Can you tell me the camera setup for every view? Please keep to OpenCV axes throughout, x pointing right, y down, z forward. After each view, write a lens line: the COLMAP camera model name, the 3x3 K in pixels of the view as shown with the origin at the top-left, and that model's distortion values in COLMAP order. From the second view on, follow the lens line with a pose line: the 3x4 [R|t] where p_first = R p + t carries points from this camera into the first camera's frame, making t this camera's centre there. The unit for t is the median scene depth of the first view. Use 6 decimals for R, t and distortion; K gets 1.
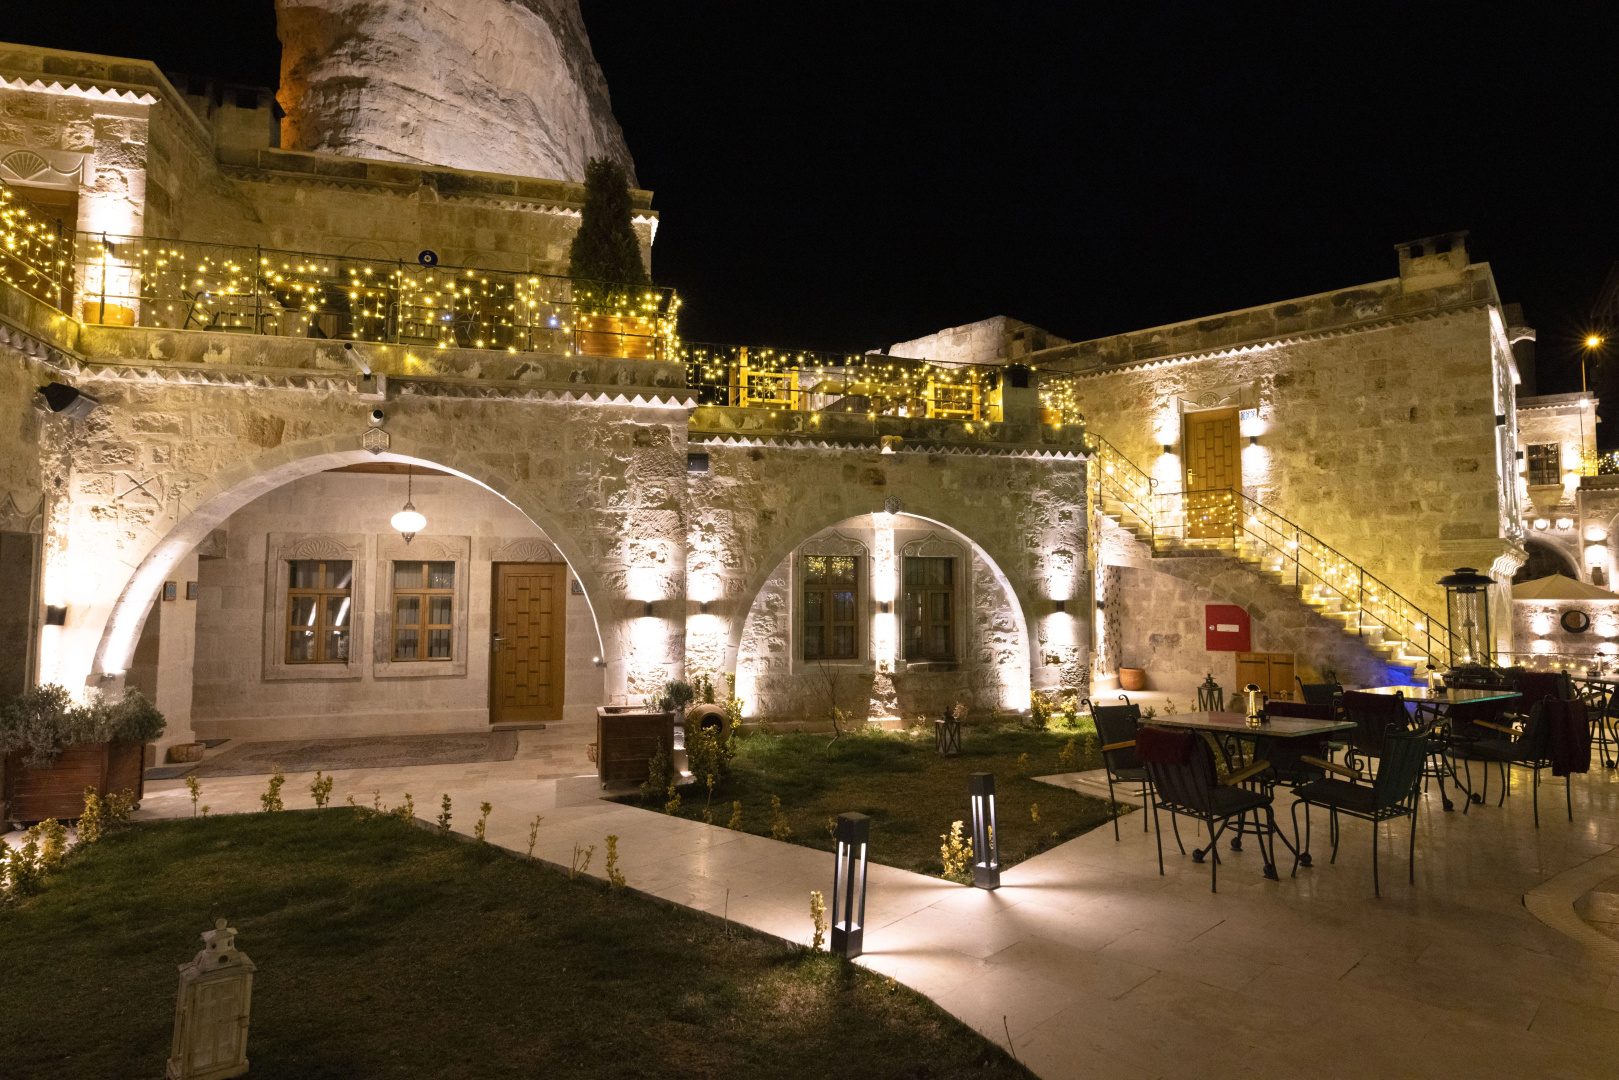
lens RADIAL K [[925.3, 0, 820.2], [0, 925.3, 537.6], [0, 0, 1]] dist [-0.002293, -0.000370]
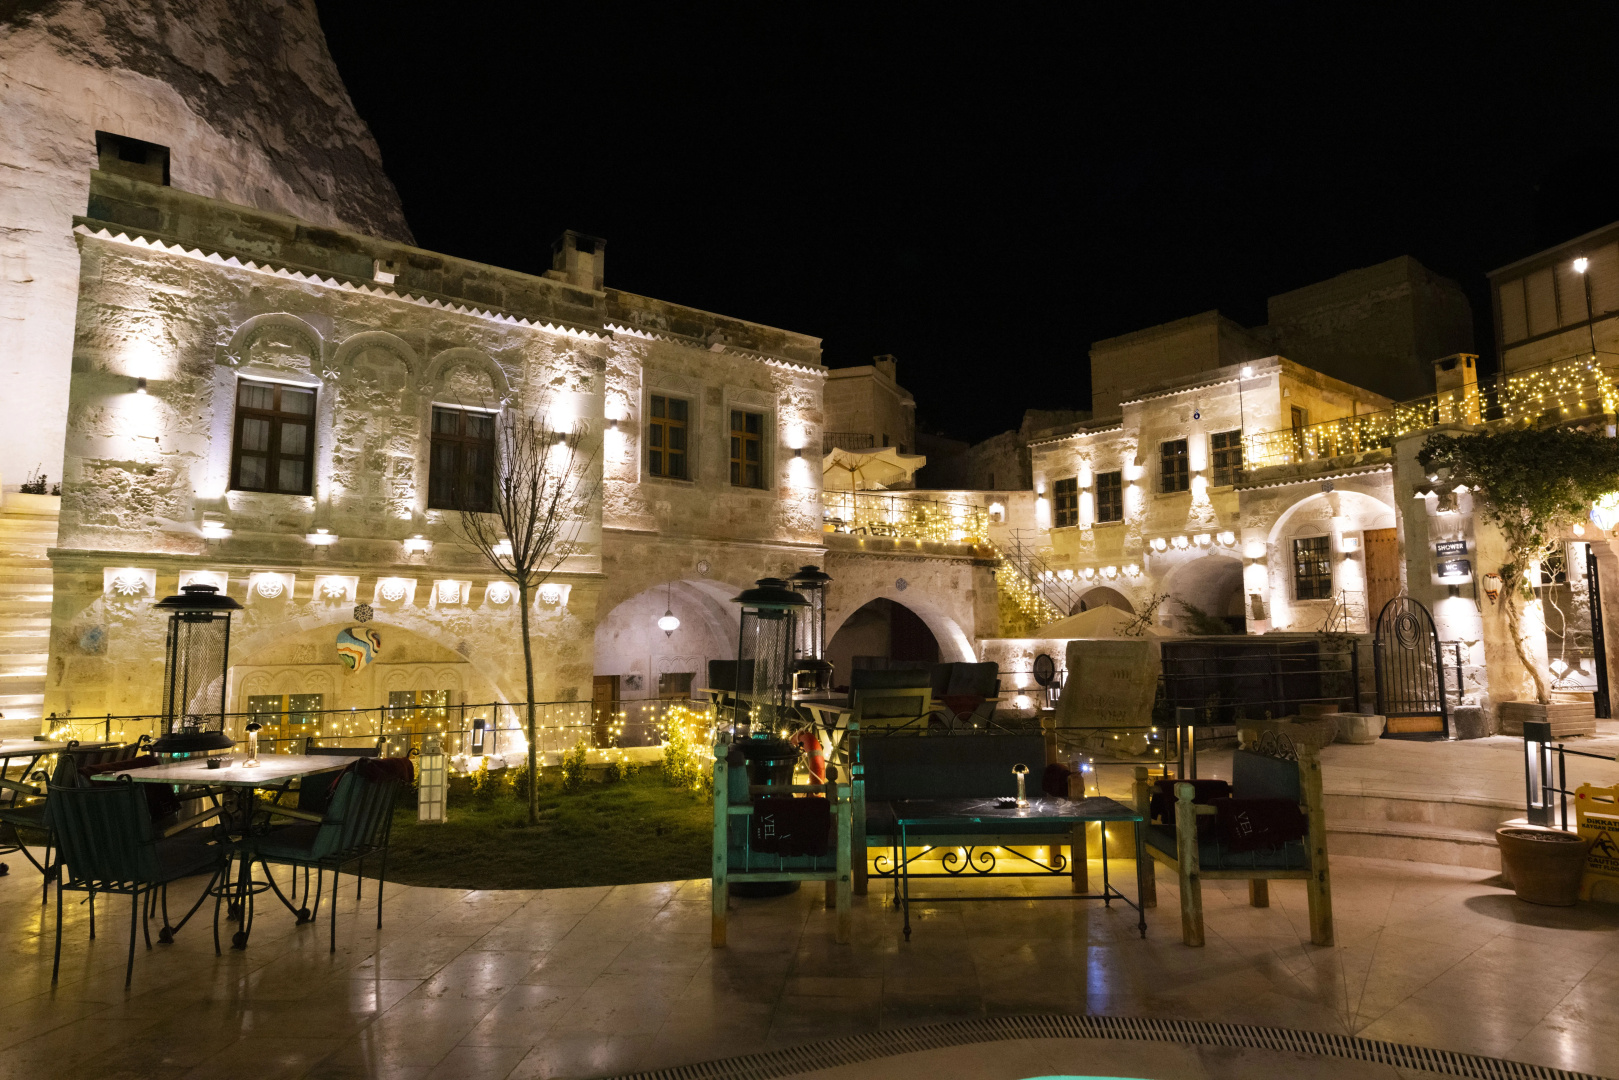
lens RADIAL K [[925.3, 0, 822.4], [0, 925.3, 542.3], [0, 0, 1]] dist [-0.002293, -0.000370]
pose [[0.970067, -0.031179, -0.240826, 1.580757], [0.019661, 0.998551, -0.050085, 0.047703], [0.242039, 0.043851, 0.969275, 0.496770]]
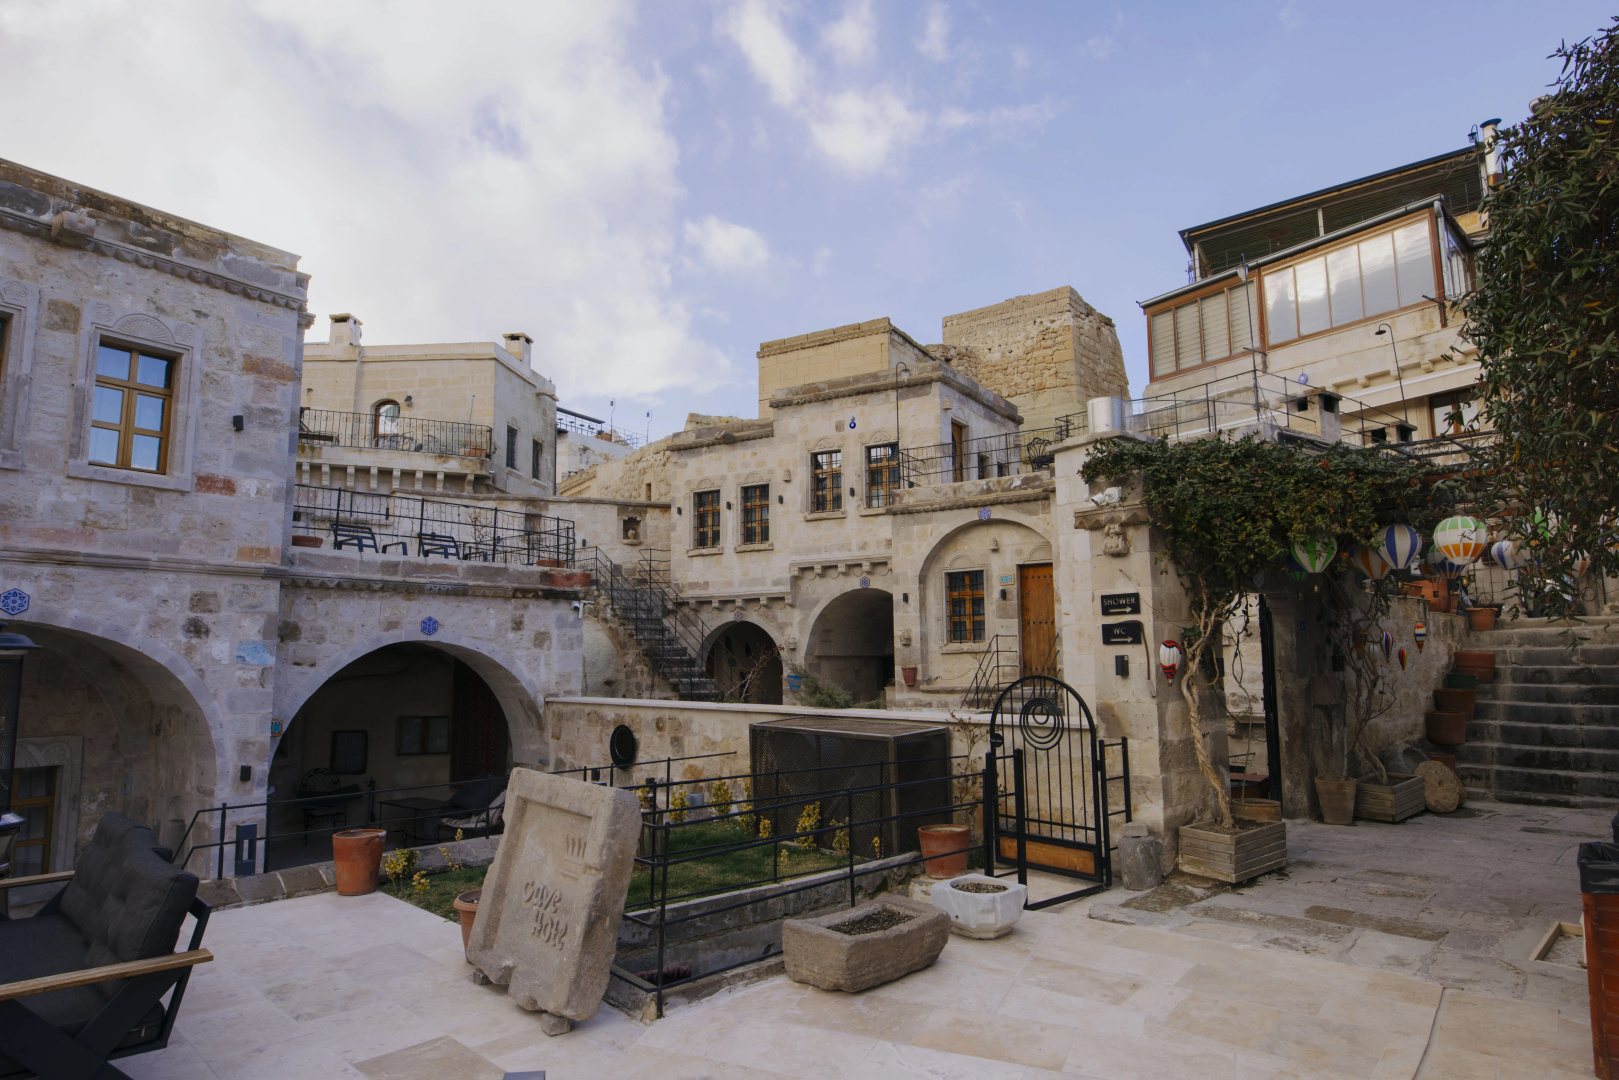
lens RADIAL K [[925.3, 0, 810.4], [0, 925.3, 554.2], [0, 0, 1]] dist [-0.002293, -0.000370]
pose [[0.998490, -0.003733, 0.054802, 1.713118], [0.006455, 0.998750, -0.049575, 0.017417], [-0.054548, 0.049854, 0.997266, 0.899105]]
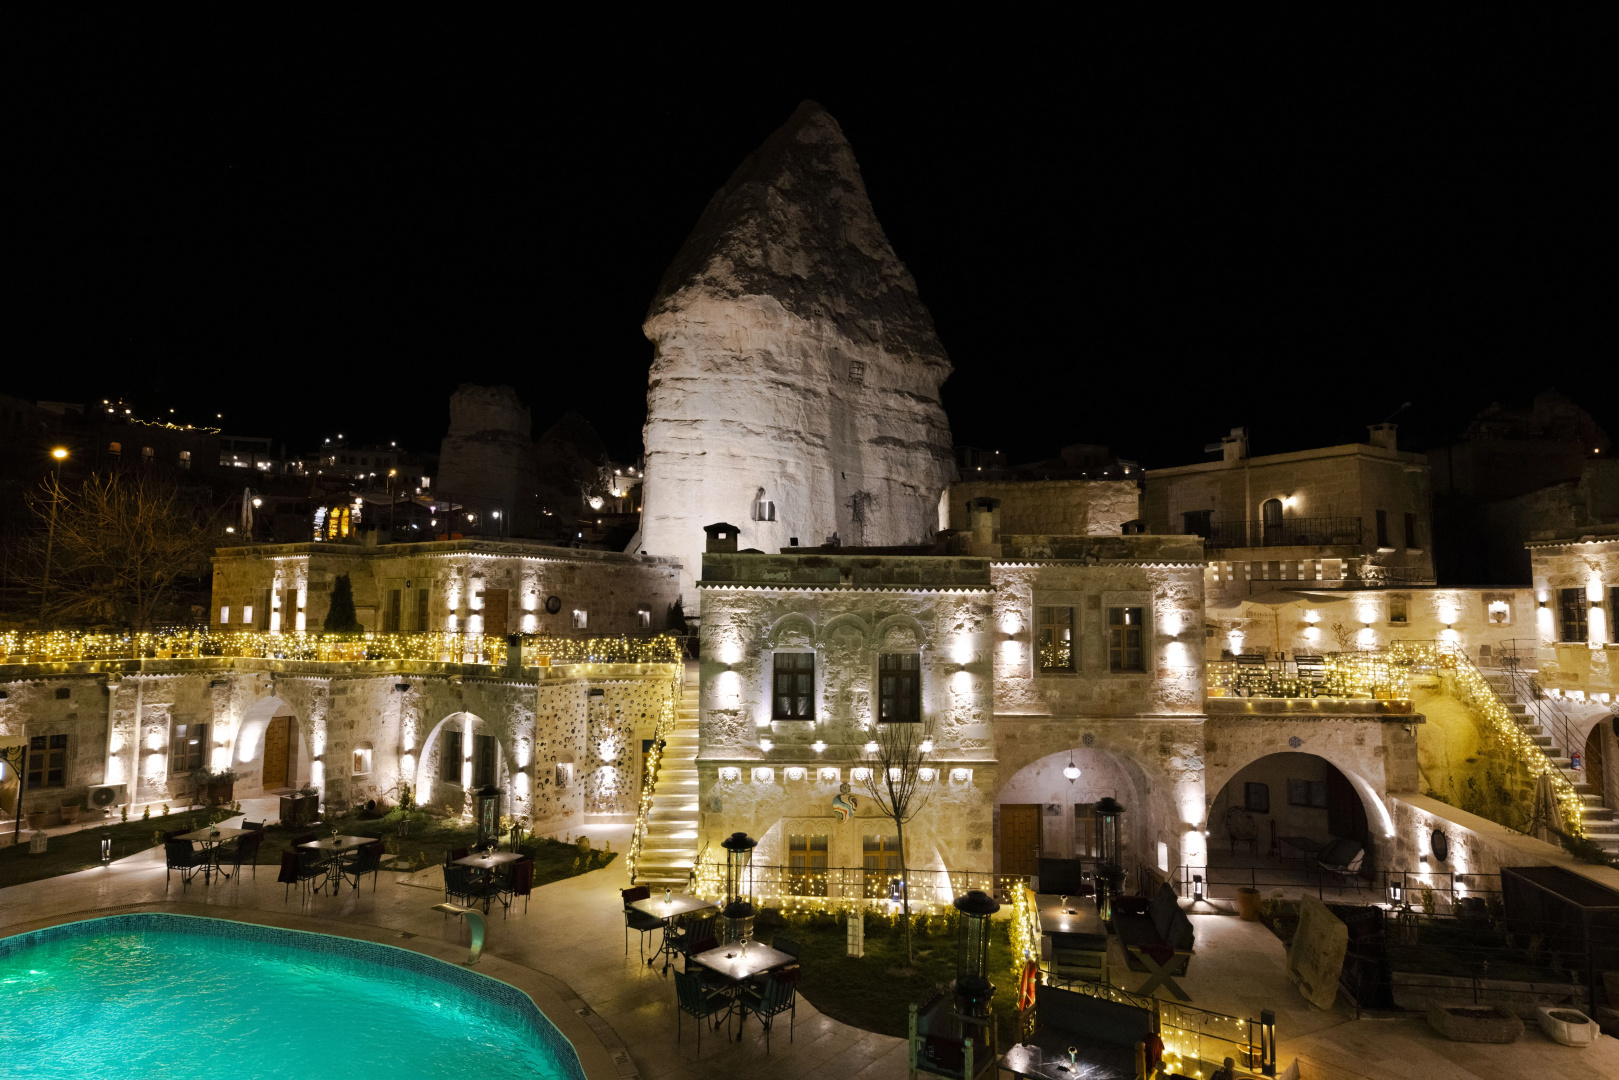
lens RADIAL K [[925.3, 0, 818.8], [0, 925.3, 535.6], [0, 0, 1]] dist [-0.002293, -0.000370]
pose [[0.648955, -0.058575, -0.758569, 2.053880], [0.042166, 0.998269, -0.041011, -0.286077], [0.759658, -0.005371, 0.650301, 0.268050]]
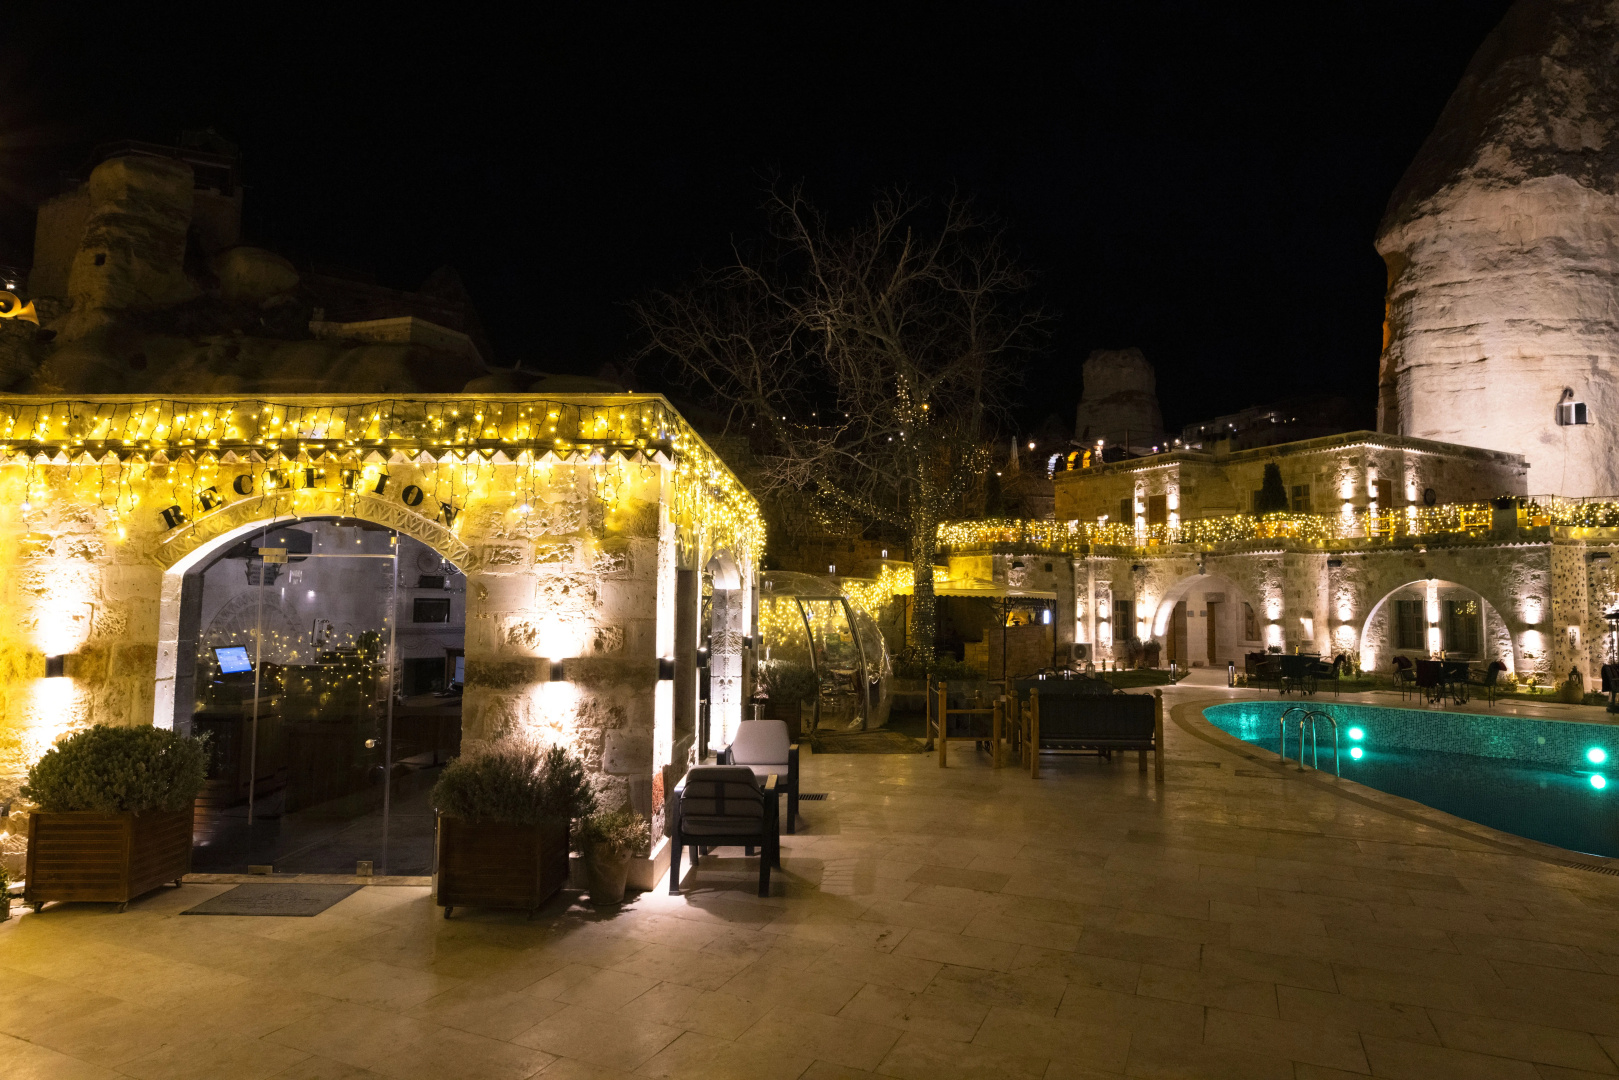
lens RADIAL K [[925.3, 0, 816.0], [0, 925.3, 539.7], [0, 0, 1]] dist [-0.002293, -0.000370]
pose [[0.198153, -0.065752, -0.977963, 1.793944], [0.053607, 0.996981, -0.056169, -0.071864], [0.978704, -0.041296, 0.201079, -0.754000]]
